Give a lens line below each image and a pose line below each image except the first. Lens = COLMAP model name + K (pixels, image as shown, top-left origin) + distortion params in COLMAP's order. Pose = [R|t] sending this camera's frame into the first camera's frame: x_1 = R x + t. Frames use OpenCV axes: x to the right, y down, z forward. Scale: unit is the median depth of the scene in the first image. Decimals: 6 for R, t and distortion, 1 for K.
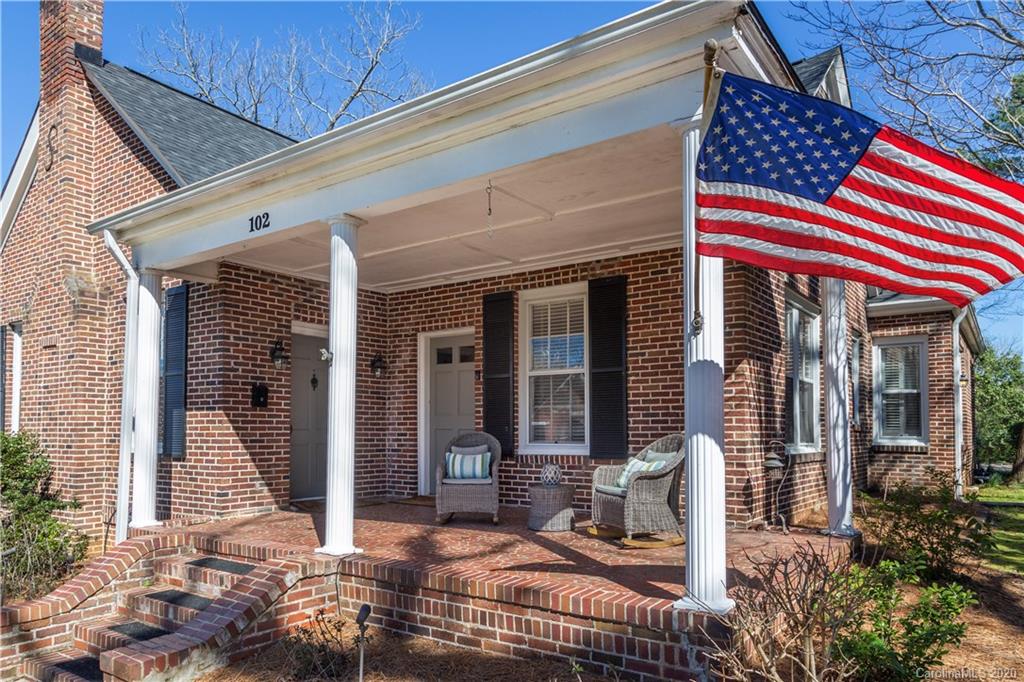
lens RADIAL K [[703.1, 0, 475.5], [0, 703.1, 383.3], [0, 0, 1]] dist [-0.003042, -0.002027]
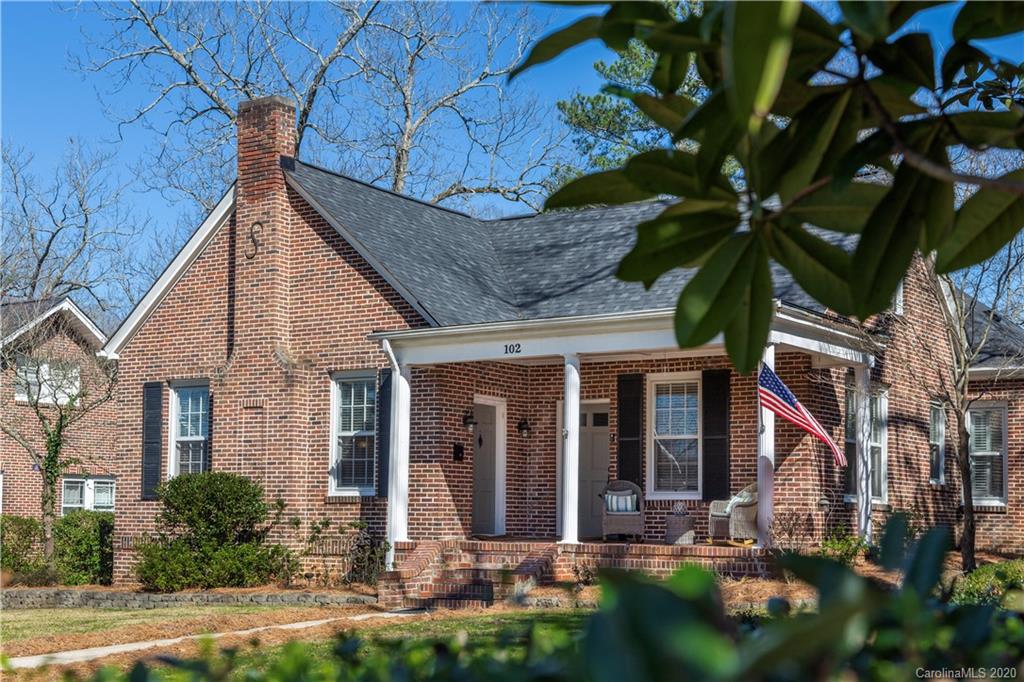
lens RADIAL K [[1494.3, 0, 512.0], [0, 1494.3, 341.0], [0, 0, 1]] dist [0.013431, -0.056539]
pose [[0.996729, 0.020128, 0.078268, -0.430546], [-0.016268, 0.998634, -0.049650, -0.053782], [-0.079161, 0.048214, 0.995695, -1.840709]]
